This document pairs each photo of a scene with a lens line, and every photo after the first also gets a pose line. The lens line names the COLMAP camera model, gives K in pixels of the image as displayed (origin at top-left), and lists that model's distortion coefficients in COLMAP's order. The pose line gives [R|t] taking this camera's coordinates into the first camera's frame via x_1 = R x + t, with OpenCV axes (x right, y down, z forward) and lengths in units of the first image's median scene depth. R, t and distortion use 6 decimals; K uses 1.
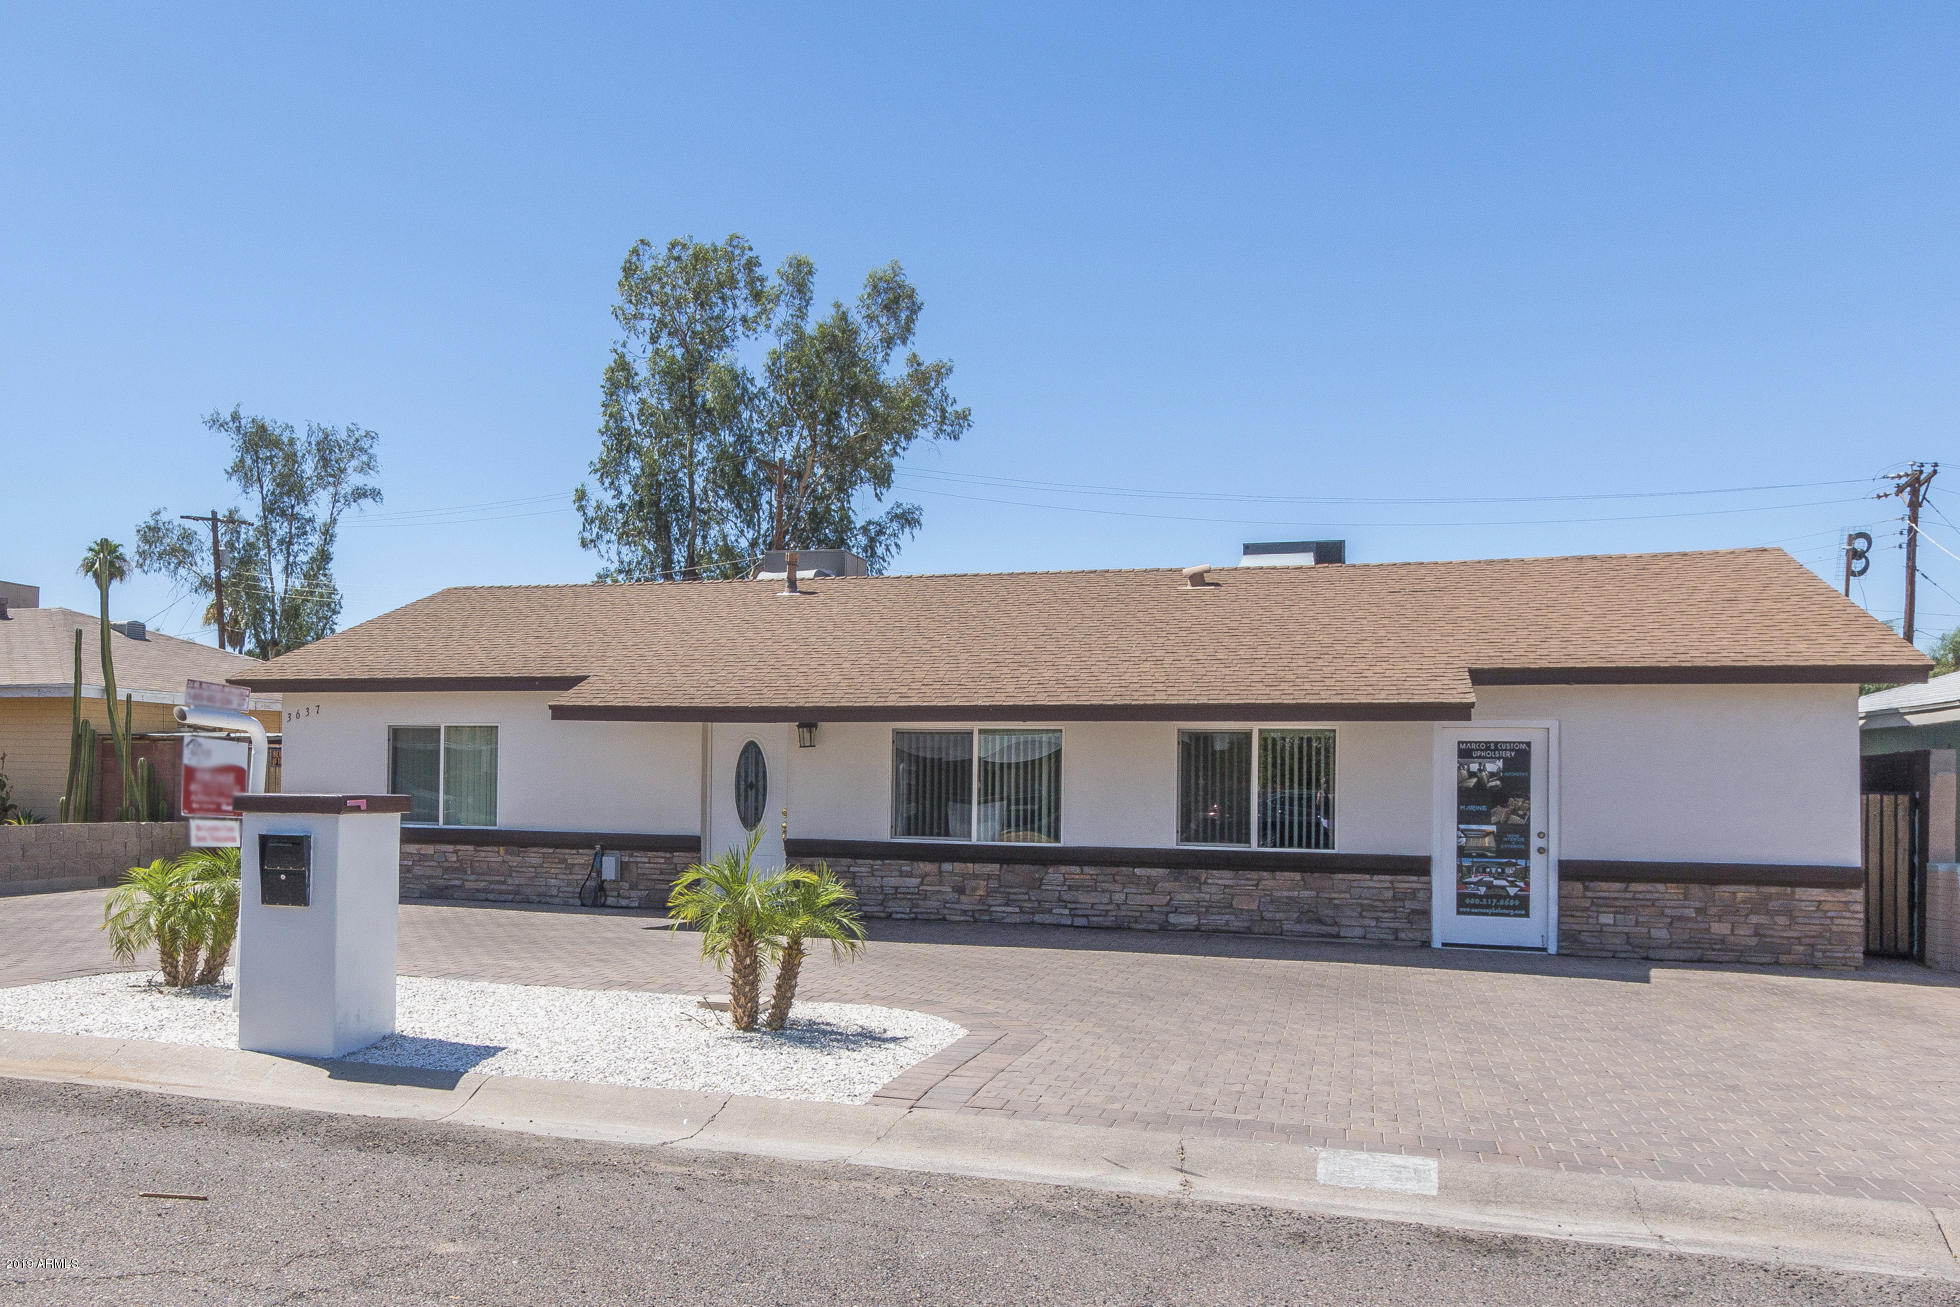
lens RADIAL K [[896.1, 0, 968.1], [0, 896.1, 641.5], [0, 0, 1]] dist [0.003788, 0.000395]
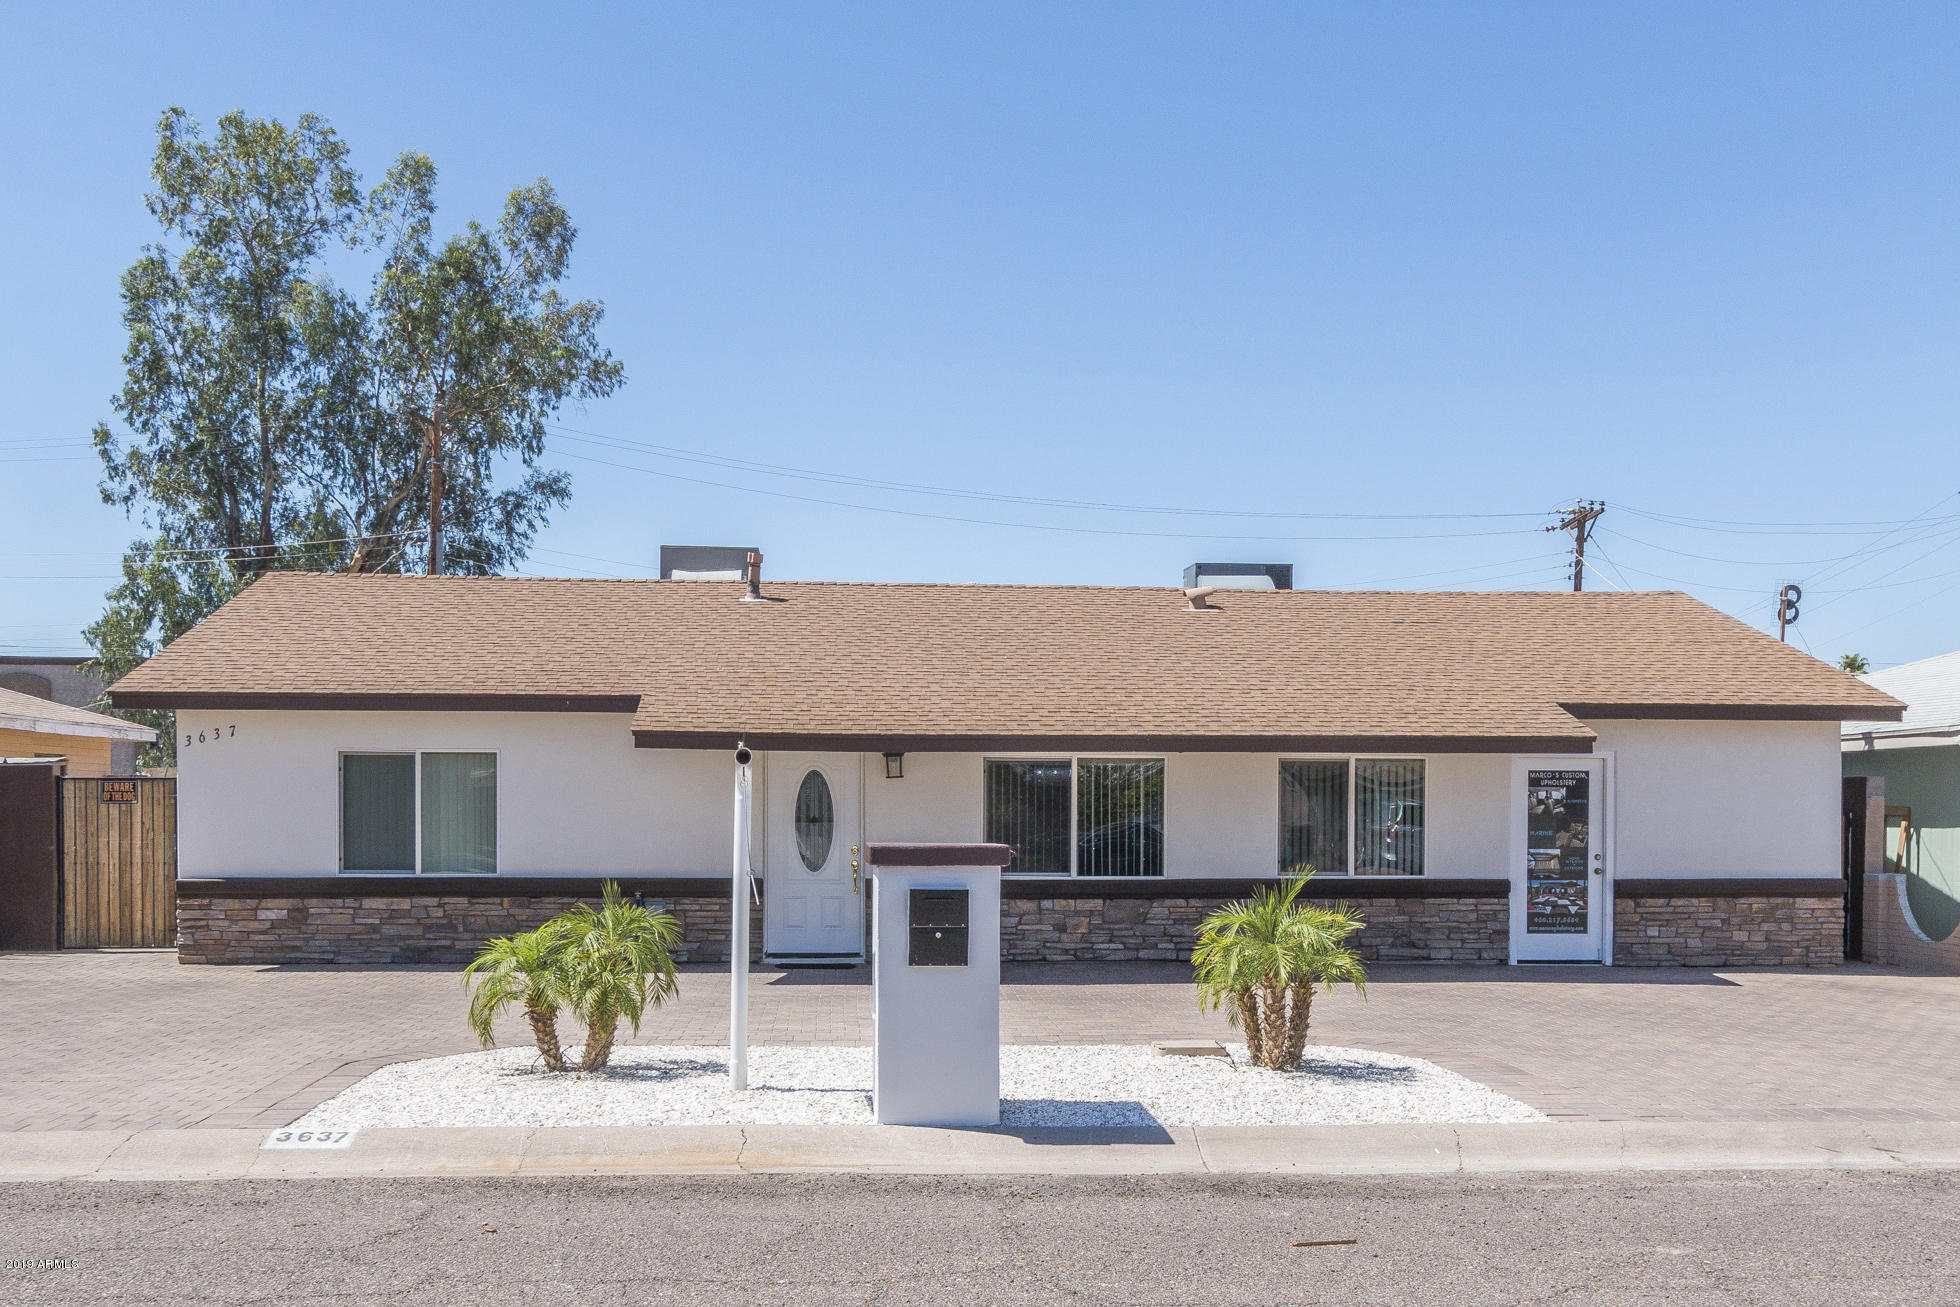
lens RADIAL K [[1028.7, 0, 865.2], [0, 1028.7, 660.6], [0, 0, 1]] dist [0.004706, 0.000431]
pose [[0.972537, 0.022070, 0.231701, -0.509313], [-0.025879, 0.999575, 0.013412, -0.015380], [-0.231306, -0.019040, 0.972695, -0.003237]]
